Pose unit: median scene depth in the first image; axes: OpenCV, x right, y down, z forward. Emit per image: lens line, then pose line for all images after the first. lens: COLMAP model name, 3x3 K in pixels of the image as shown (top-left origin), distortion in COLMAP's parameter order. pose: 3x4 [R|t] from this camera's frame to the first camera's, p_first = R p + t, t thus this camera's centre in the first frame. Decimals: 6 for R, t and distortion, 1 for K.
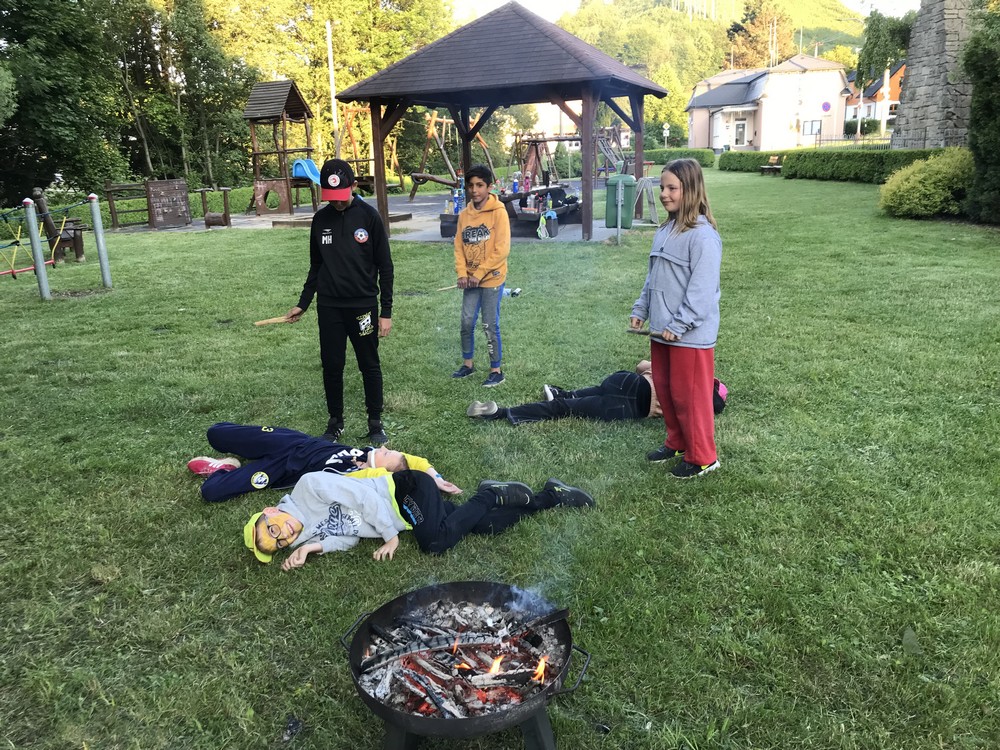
lens RADIAL K [[827.5, 0, 484.5], [0, 827.5, 382.0], [0, 0, 1]] dist [0.037250, -0.027482]
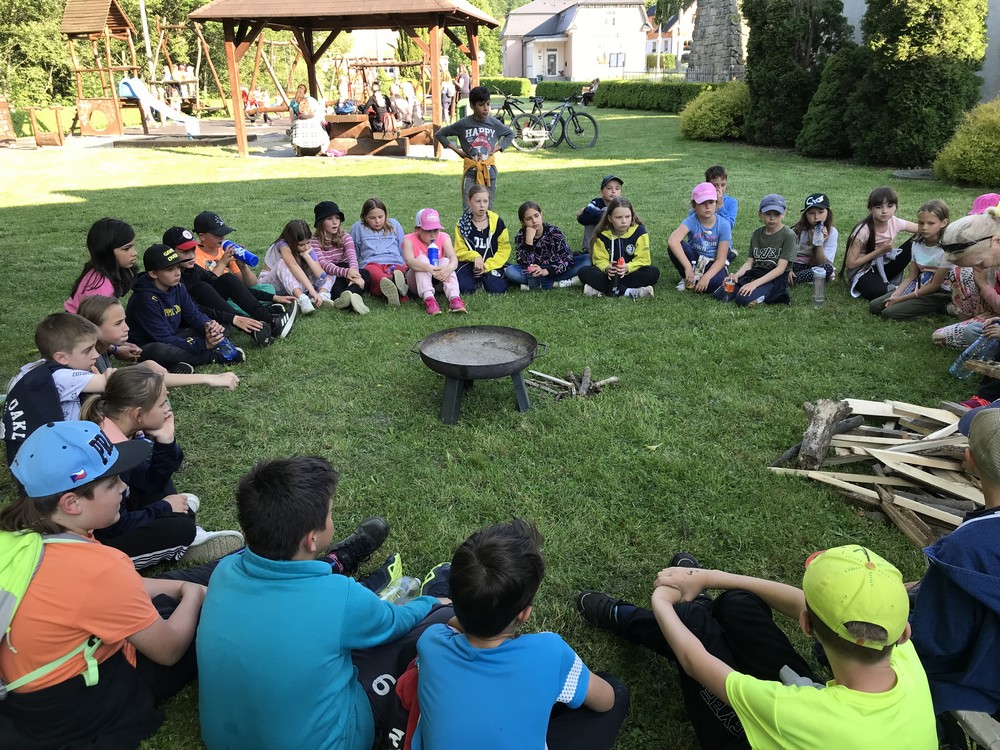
lens RADIAL K [[838.2, 0, 485.3], [0, 838.2, 372.6], [0, 0, 1]] dist [0.028770, -0.016511]
pose [[0.976365, -0.050924, 0.210043, -0.031918], [0.036874, 0.996846, 0.070275, 0.019147], [-0.212959, -0.060869, 0.975163, -0.064353]]
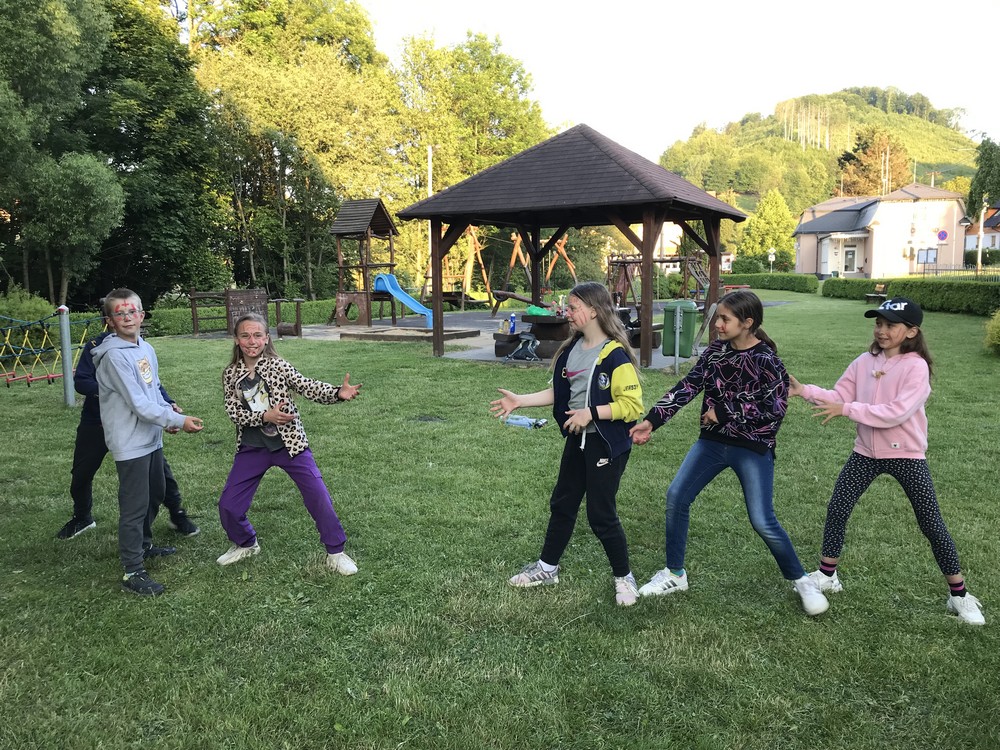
lens RADIAL K [[827.5, 0, 484.5], [0, 827.5, 382.0], [0, 0, 1]] dist [0.037250, -0.027482]
pose [[0.991141, 0.045304, -0.124844, 0.029991], [-0.061684, 0.989510, -0.130634, -0.011243], [0.117616, 0.137177, 0.983539, 0.033878]]
